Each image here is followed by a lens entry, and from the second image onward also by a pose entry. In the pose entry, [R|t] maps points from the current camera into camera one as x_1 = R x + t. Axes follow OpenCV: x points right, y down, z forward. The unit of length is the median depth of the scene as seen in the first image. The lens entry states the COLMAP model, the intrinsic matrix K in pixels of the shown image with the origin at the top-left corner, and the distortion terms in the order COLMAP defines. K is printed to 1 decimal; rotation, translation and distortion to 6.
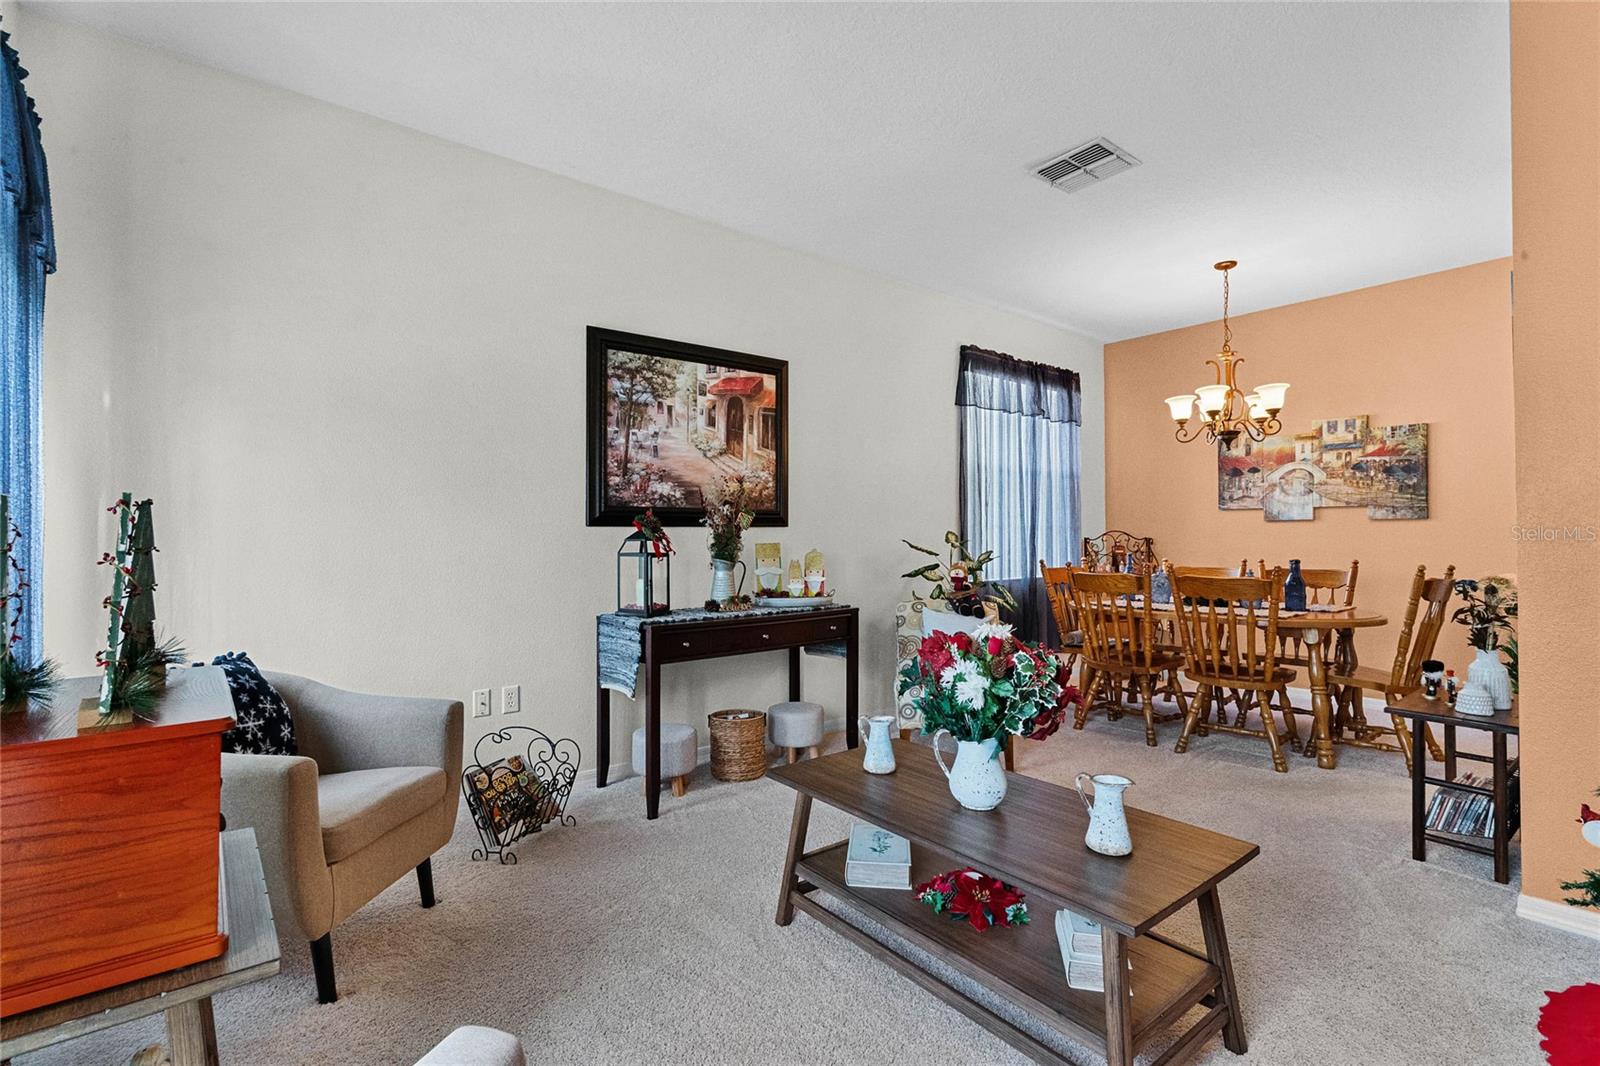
lens RADIAL K [[733.5, 0, 799.7], [0, 733.5, 517.1], [0, 0, 1]] dist [-0.004715, -0.000029]
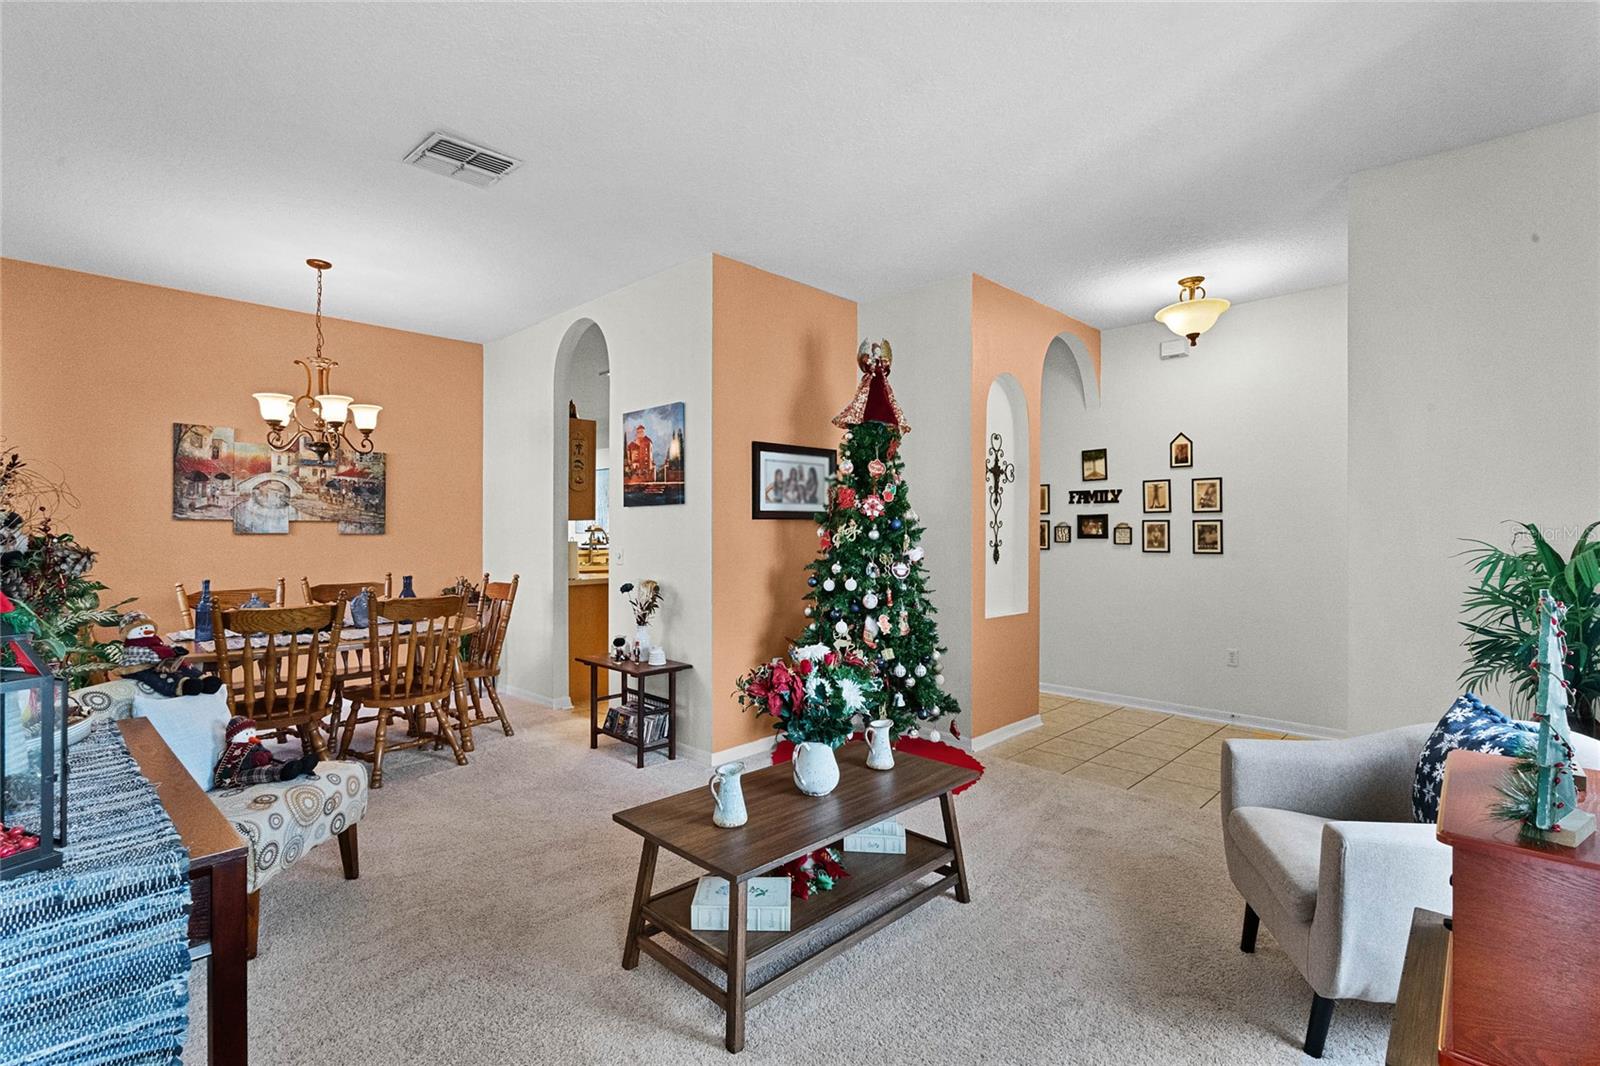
lens RADIAL K [[733.5, 0, 804.0], [0, 733.5, 529.6], [0, 0, 1]] dist [-0.004715, -0.000029]
pose [[-0.150520, -0.000708, 0.988607, -0.511793], [-0.031989, 0.999480, -0.004154, -0.026642], [-0.988089, -0.032250, -0.150464, 0.622399]]
